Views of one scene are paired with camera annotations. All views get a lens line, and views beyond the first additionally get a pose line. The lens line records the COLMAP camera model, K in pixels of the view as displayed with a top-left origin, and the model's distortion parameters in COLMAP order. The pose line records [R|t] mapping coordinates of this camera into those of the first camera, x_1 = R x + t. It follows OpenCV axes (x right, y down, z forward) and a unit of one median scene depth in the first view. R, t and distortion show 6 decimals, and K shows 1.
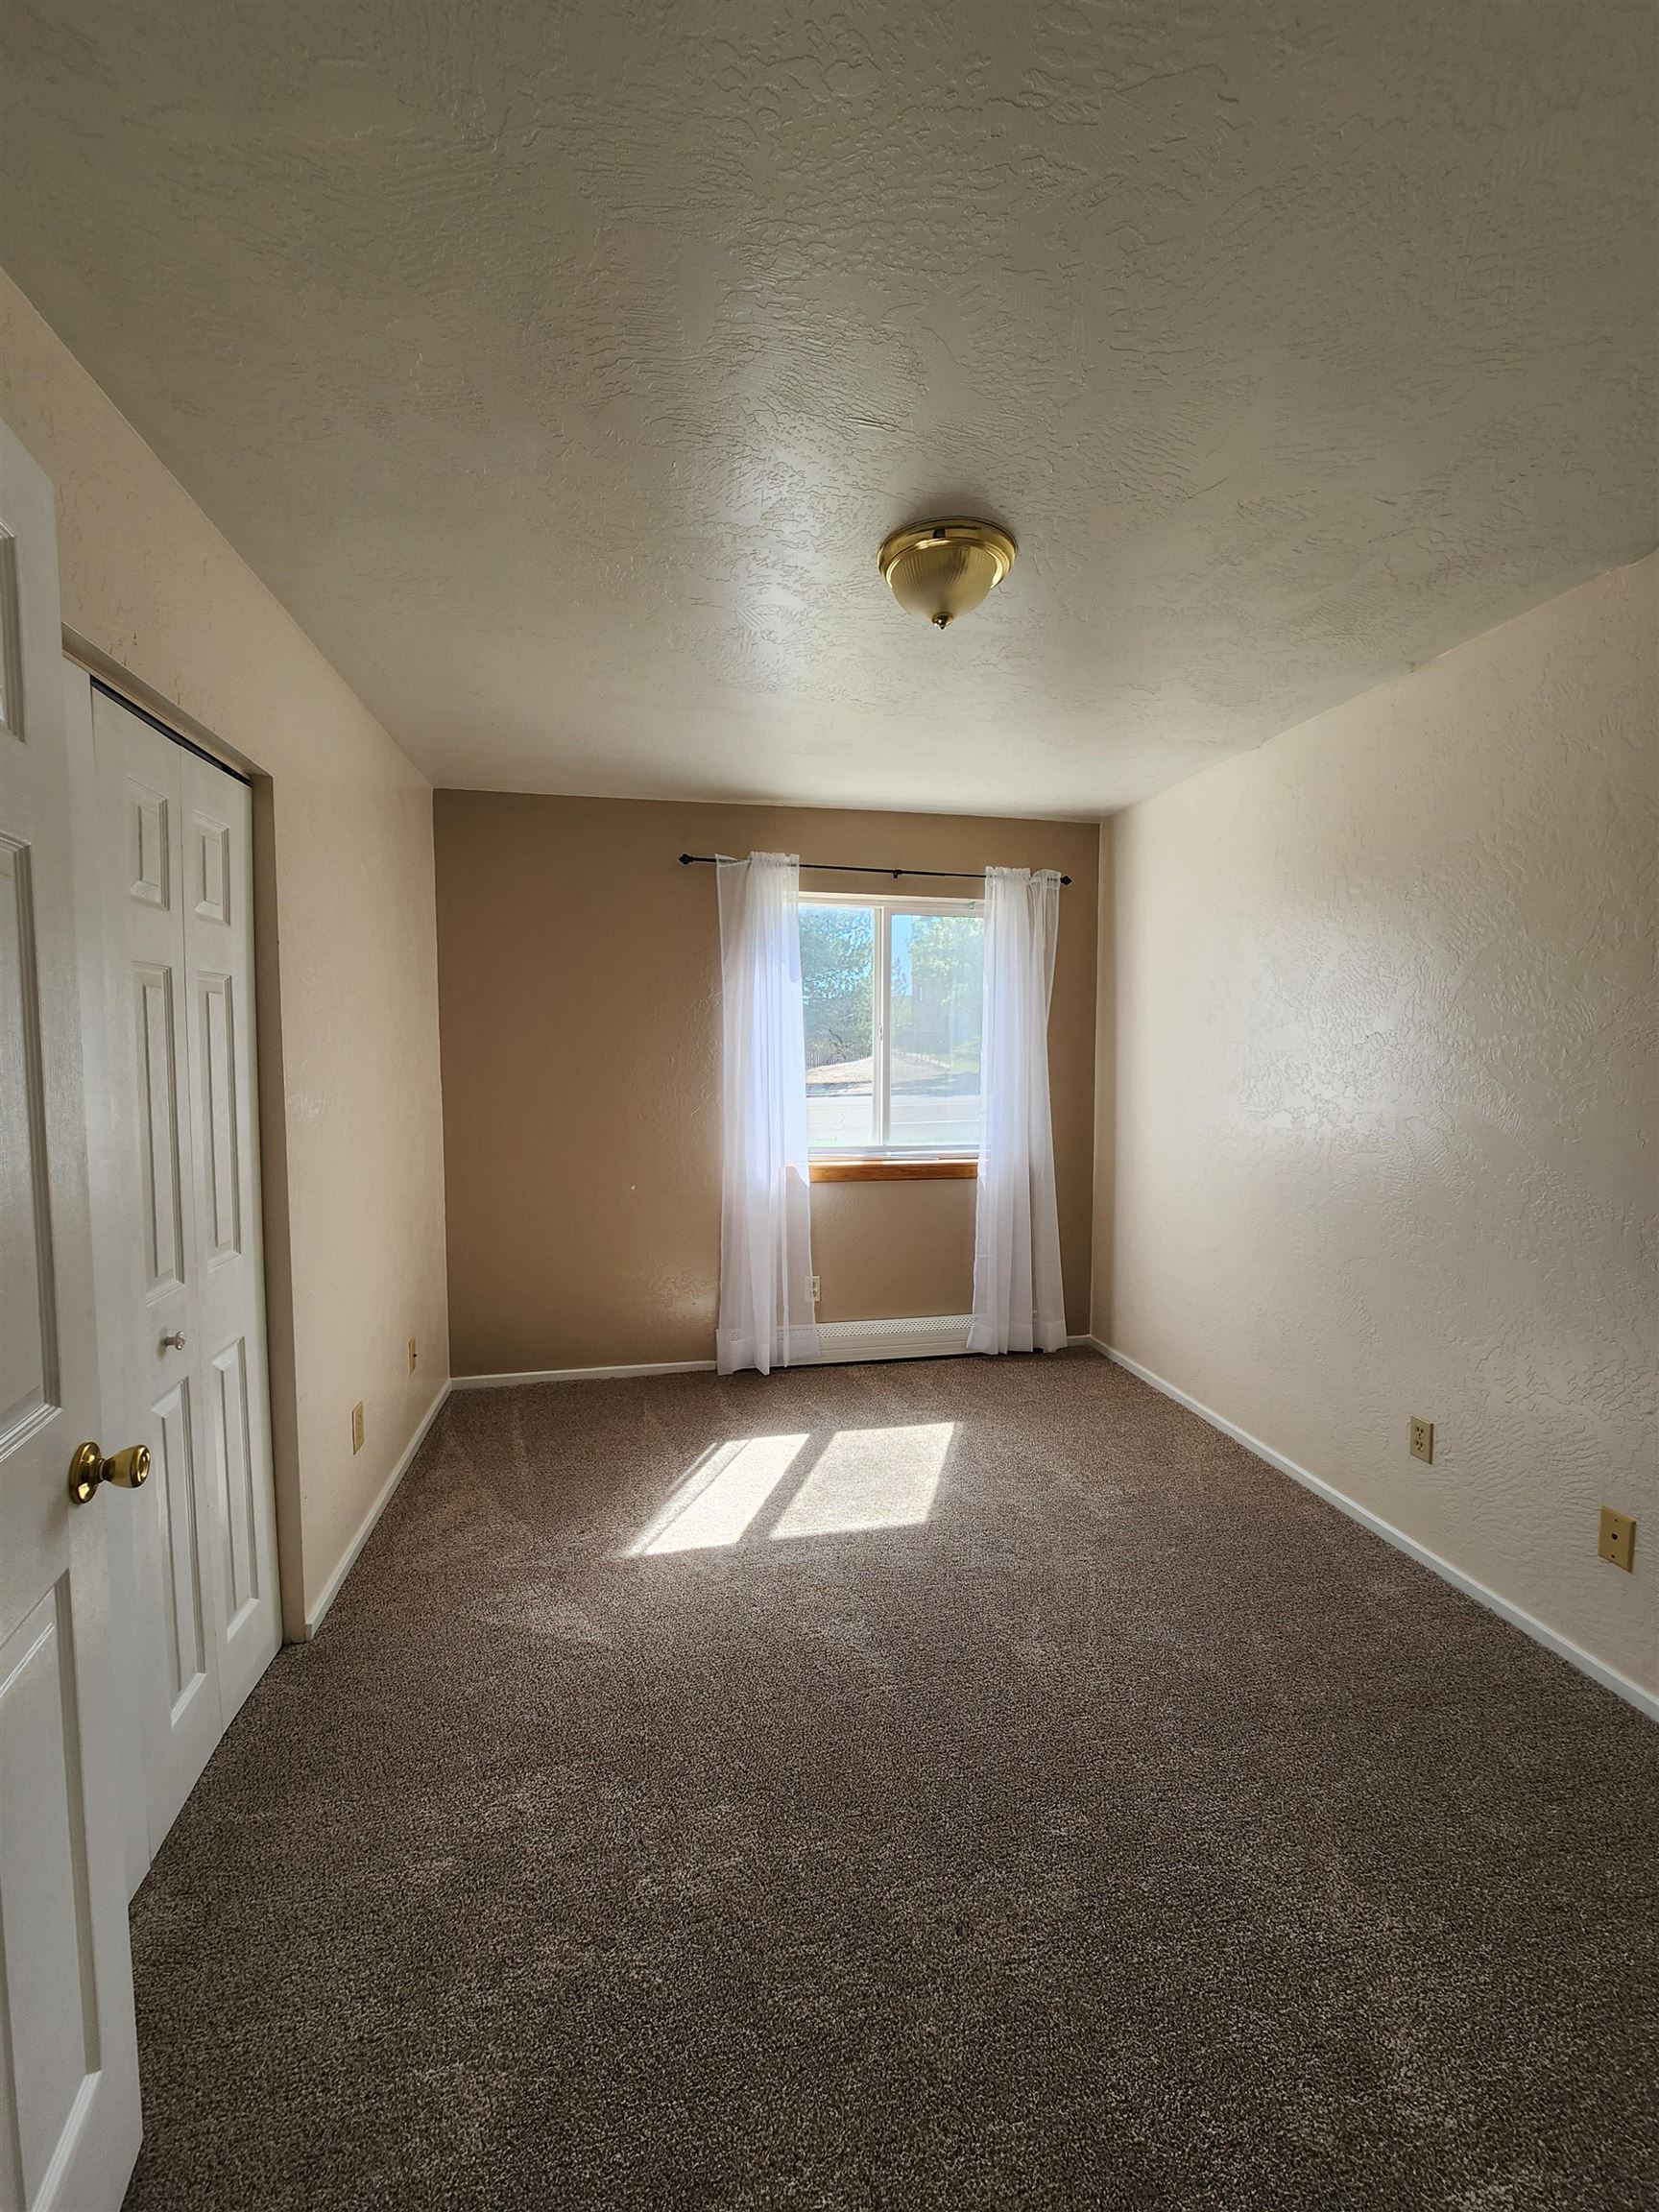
lens RADIAL K [[898.8, 0, 830.2], [0, 898.8, 1118.9], [0, 0, 1]] dist [-0.000522, -0.003008]
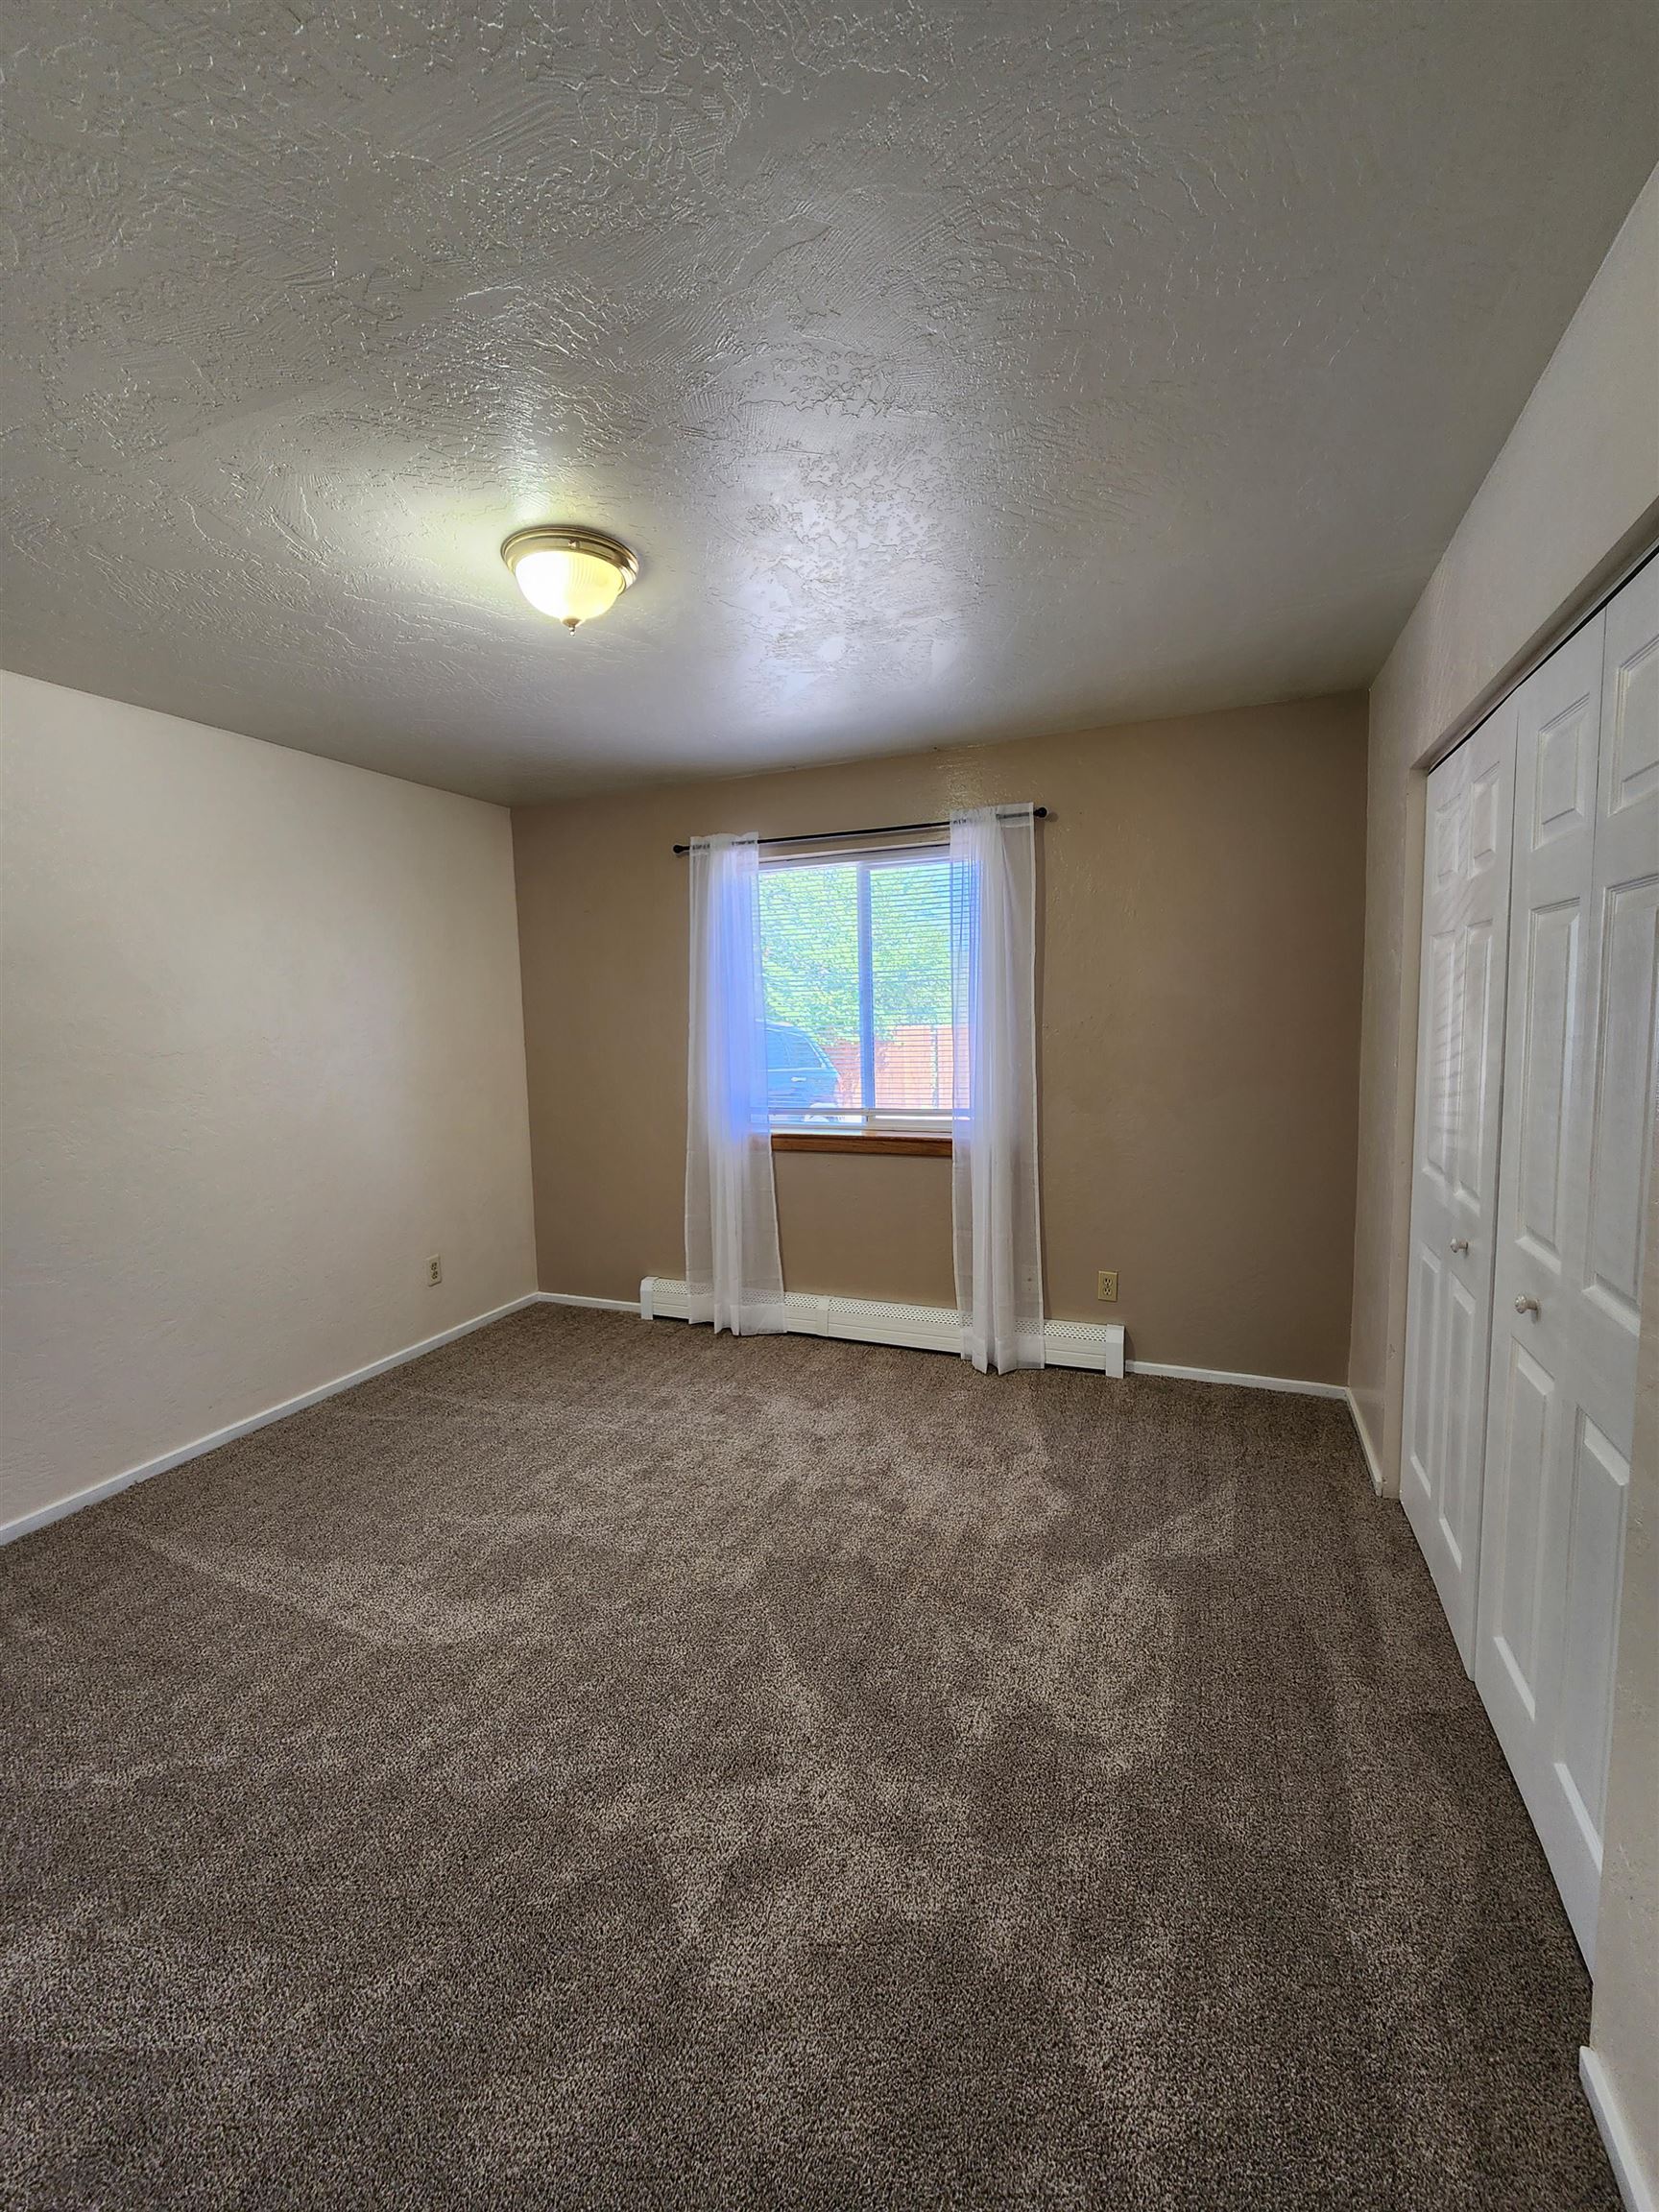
lens RADIAL K [[898.8, 0, 823.4], [0, 898.8, 1095.3], [0, 0, 1]] dist [-0.000522, -0.003008]
pose [[0.833076, 0.017119, -0.552893, 0.590394], [-0.012441, 0.999848, 0.012212, -0.004850], [0.553018, -0.003295, 0.833163, 0.181225]]
